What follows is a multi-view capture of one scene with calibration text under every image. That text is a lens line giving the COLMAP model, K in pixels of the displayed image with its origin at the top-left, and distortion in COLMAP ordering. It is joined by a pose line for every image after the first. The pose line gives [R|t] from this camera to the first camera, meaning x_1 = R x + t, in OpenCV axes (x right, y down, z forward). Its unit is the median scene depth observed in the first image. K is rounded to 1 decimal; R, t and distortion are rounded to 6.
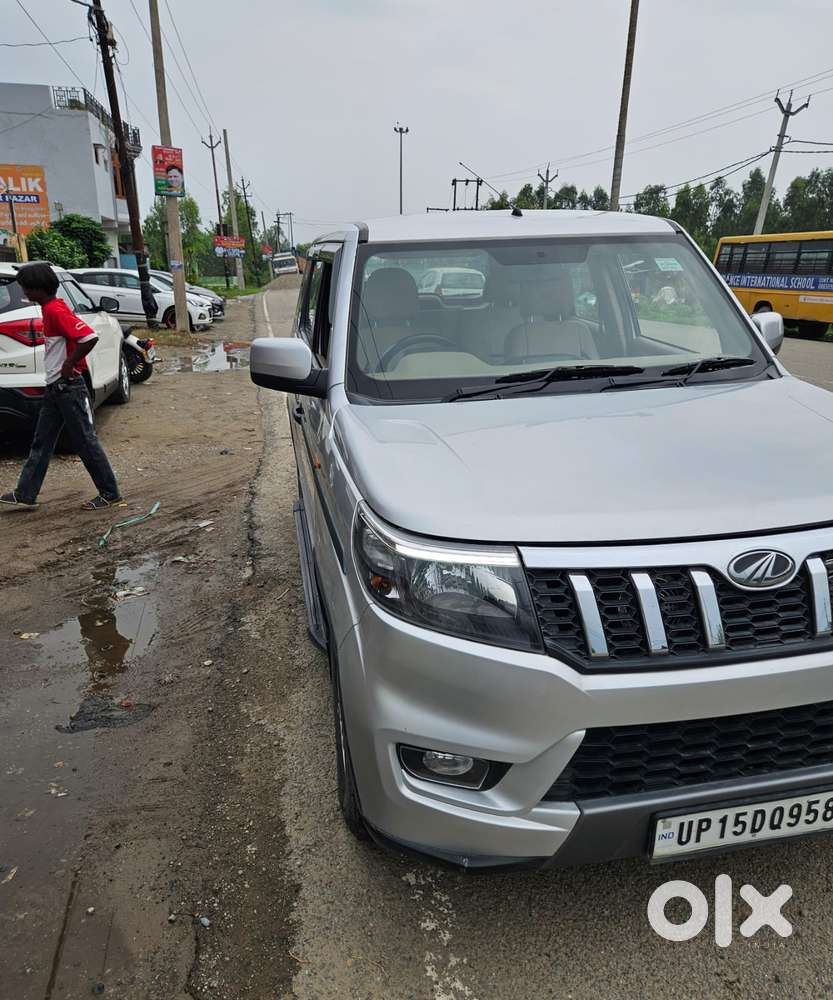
lens RADIAL K [[743.1, 0, 415.7], [0, 743.1, 500.4], [0, 0, 1]] dist [0.066061, -0.054403]
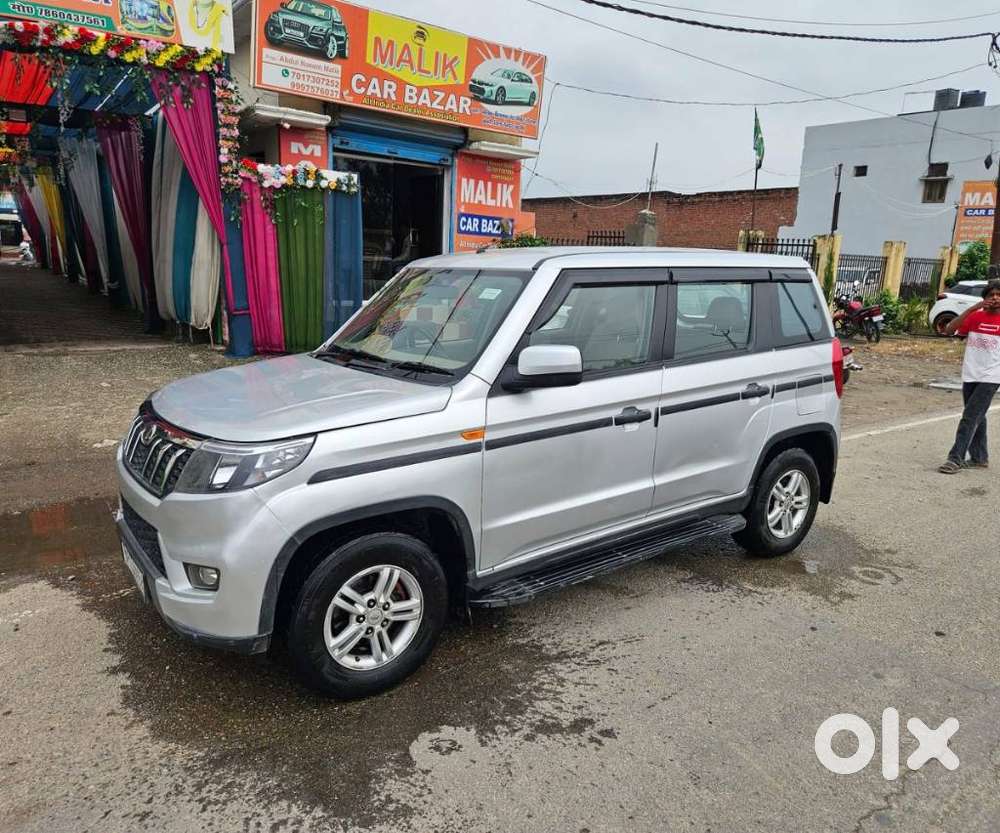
lens RADIAL K [[743.1, 0, 506.2], [0, 743.1, 417.0], [0, 0, 1]] dist [0.066061, -0.054403]
pose [[0.407983, 0.209258, -0.888685, 0.293574], [-0.307892, 0.947894, 0.081851, -0.045507], [0.859507, 0.240226, 0.451153, 0.102345]]
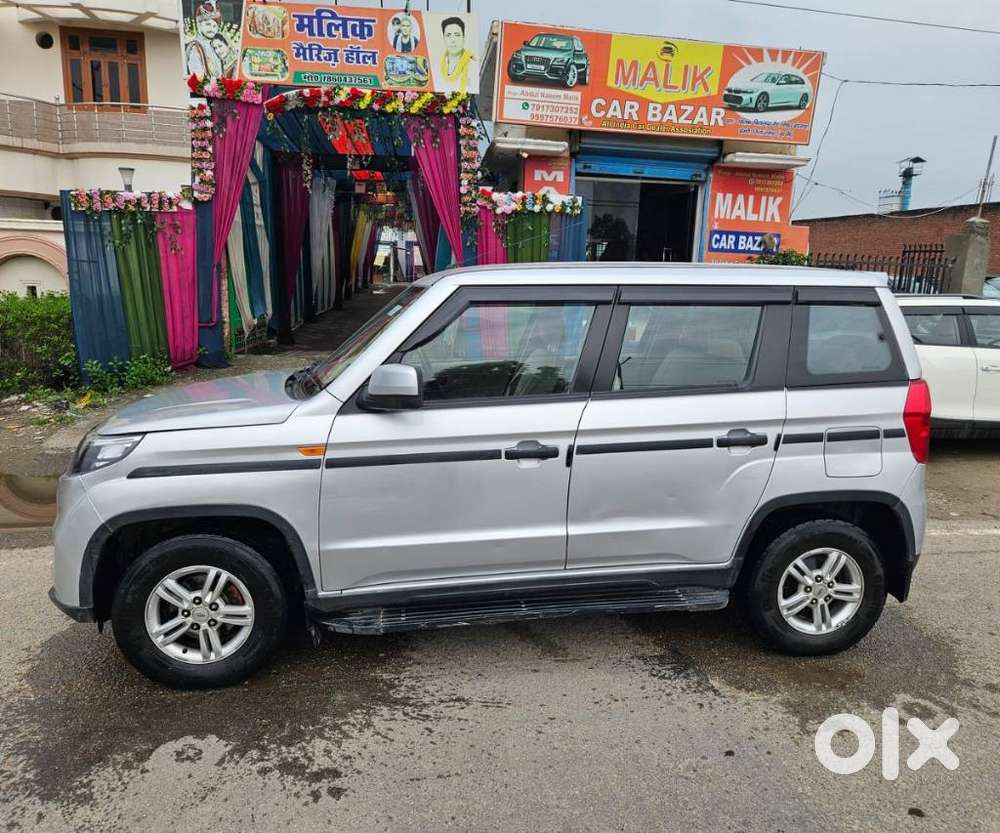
lens RADIAL K [[743.1, 0, 510.8], [0, 743.1, 408.4], [0, 0, 1]] dist [0.066061, -0.054403]
pose [[-0.060850, 0.188564, -0.980174, 0.302838], [-0.325673, 0.924502, 0.198073, -0.092024], [0.943522, 0.331269, 0.005154, 0.240886]]
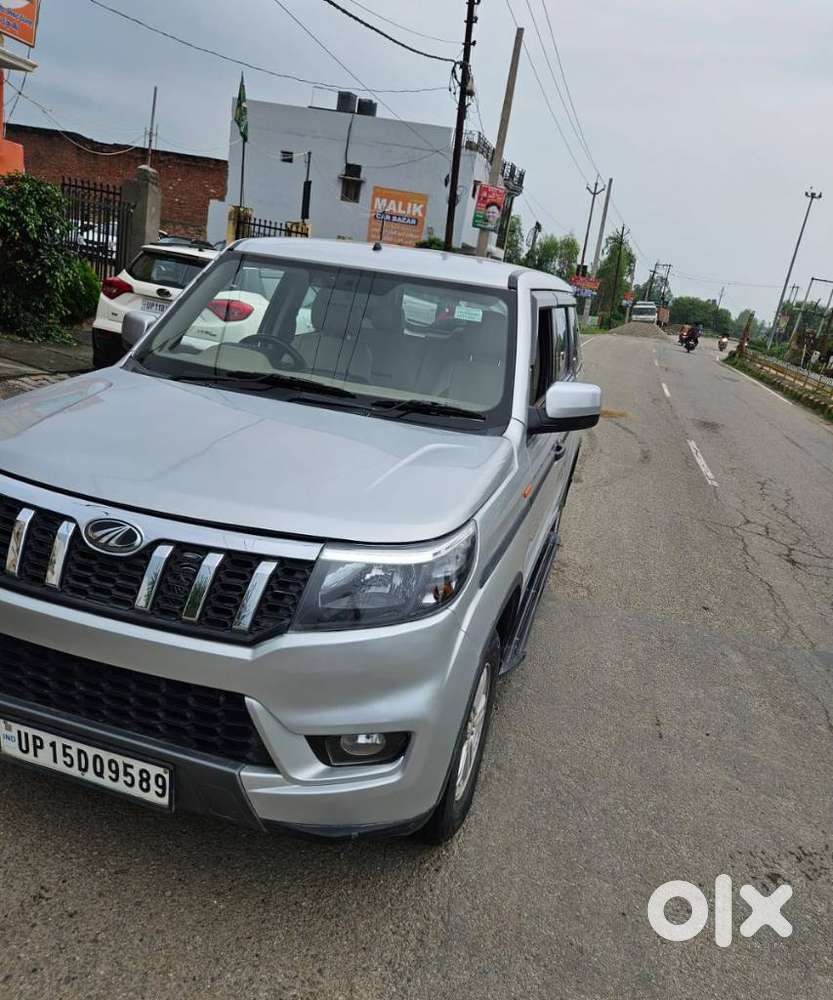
lens RADIAL K [[743.1, 0, 426.0], [0, 743.1, 486.4], [0, 0, 1]] dist [0.066061, -0.054403]
pose [[0.877539, 0.258572, -0.403813, 0.149237], [-0.285812, 0.958256, -0.007511, -0.012473], [0.385015, 0.122006, 0.914810, 0.014446]]
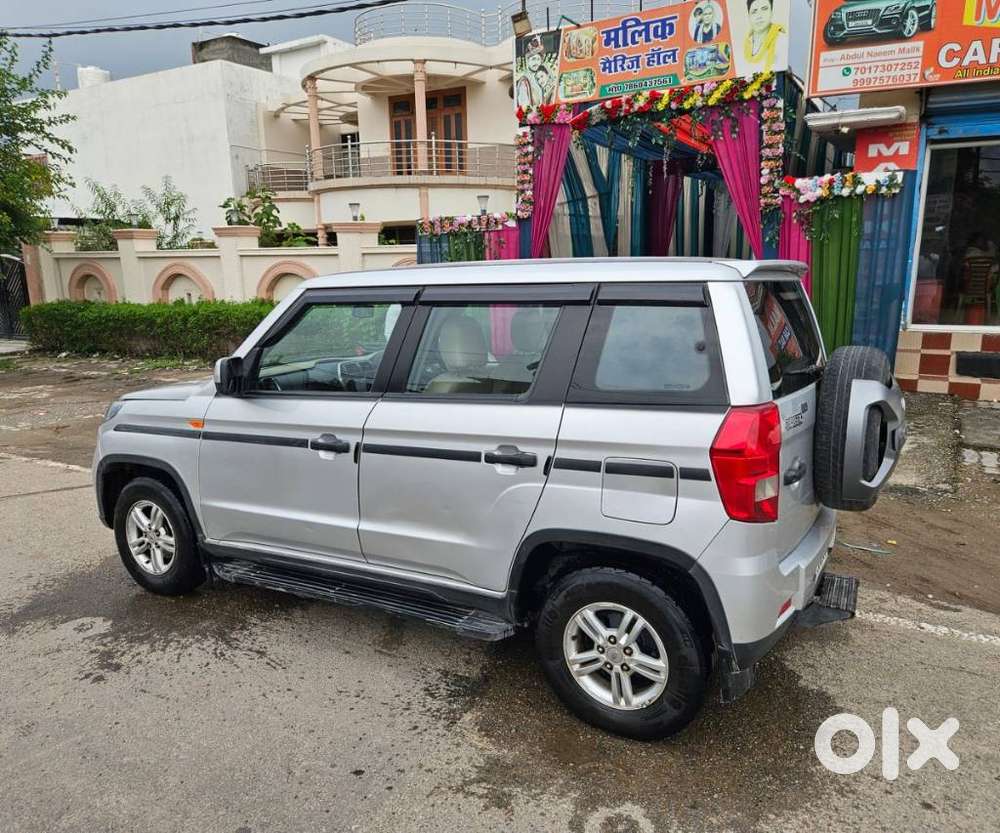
lens RADIAL K [[743.1, 0, 507.2], [0, 743.1, 421.1], [0, 0, 1]] dist [0.066061, -0.054403]
pose [[-0.661544, 0.163268, -0.731917, 0.222424], [-0.210247, 0.896487, 0.390010, -0.148941], [0.719830, 0.411892, -0.558739, 0.421816]]
